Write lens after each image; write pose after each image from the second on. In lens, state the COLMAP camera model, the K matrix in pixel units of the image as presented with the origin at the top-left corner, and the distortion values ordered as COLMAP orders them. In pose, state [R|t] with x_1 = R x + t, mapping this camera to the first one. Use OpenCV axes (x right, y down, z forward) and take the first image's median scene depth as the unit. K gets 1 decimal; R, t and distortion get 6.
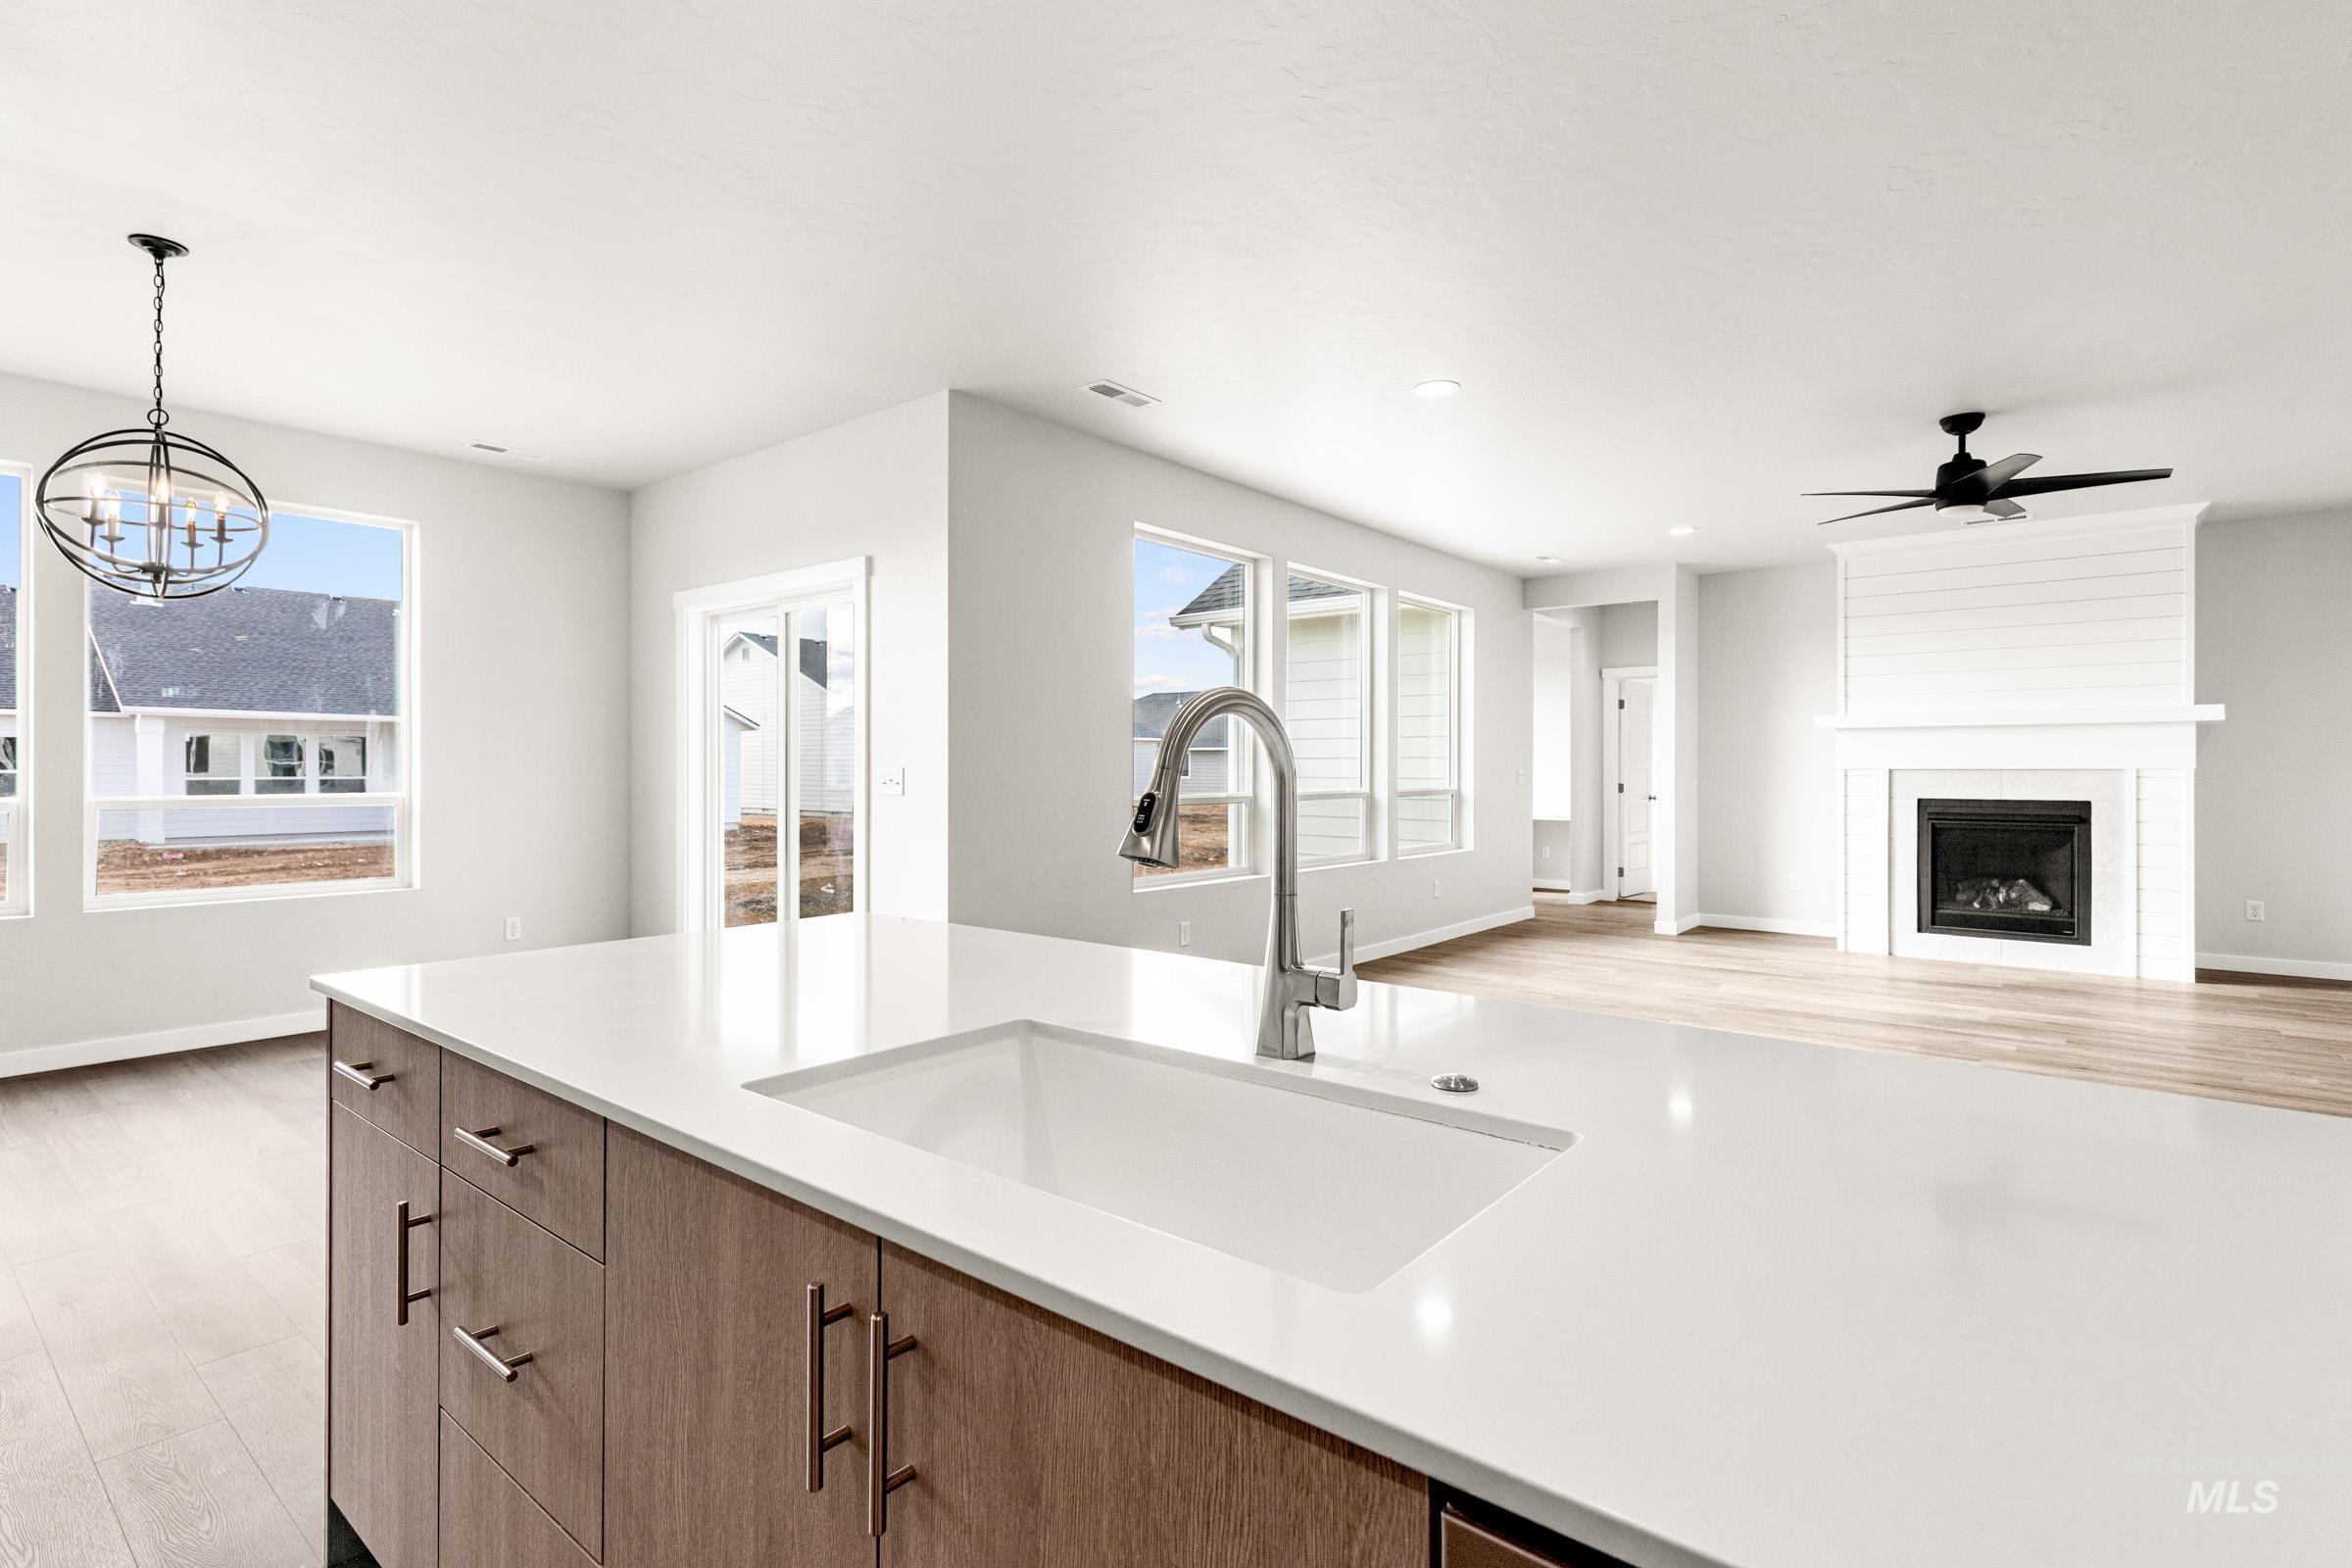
lens RADIAL K [[1135.8, 0, 1188.3], [0, 1135.8, 766.4], [0, 0, 1]] dist [0.009662, 0.000143]
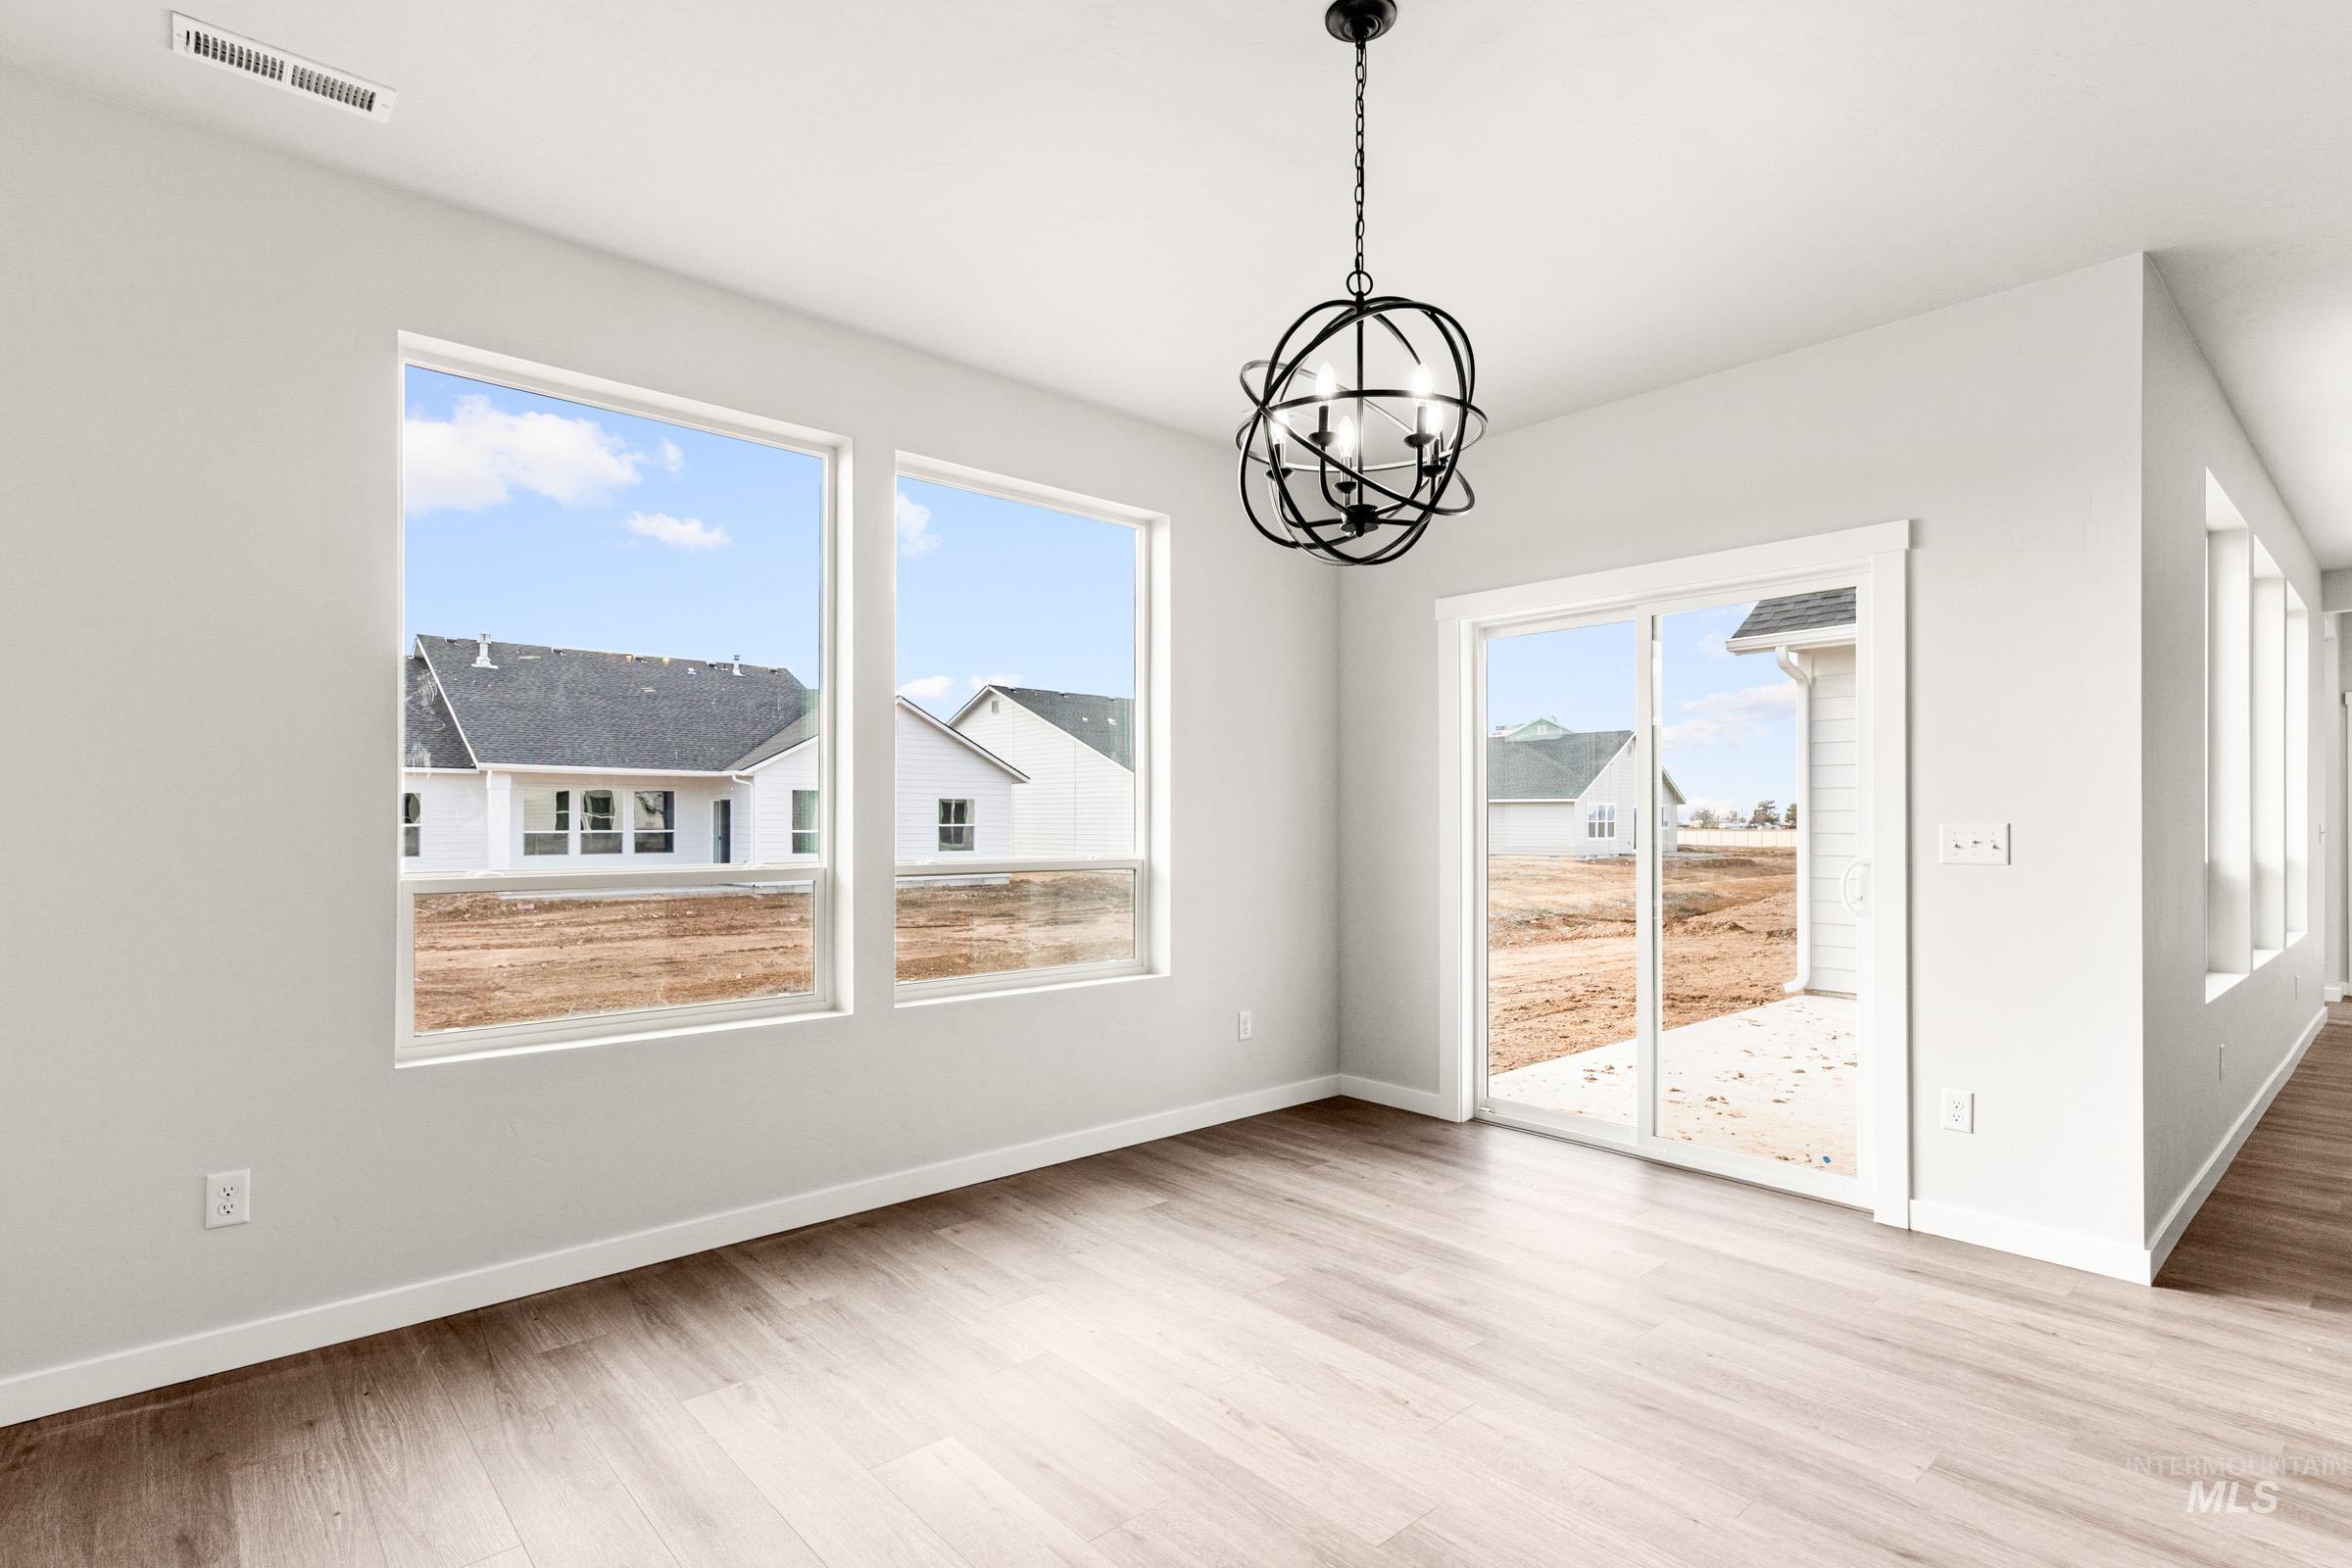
lens RADIAL K [[1135.8, 0, 1167.1], [0, 1135.8, 801.7], [0, 0, 1]] dist [0.009662, 0.000143]
pose [[0.989162, -0.002427, -0.146806, -0.158312], [0.000126, 0.999877, -0.015680, -0.000465], [0.146826, 0.015491, 0.989041, 0.061521]]
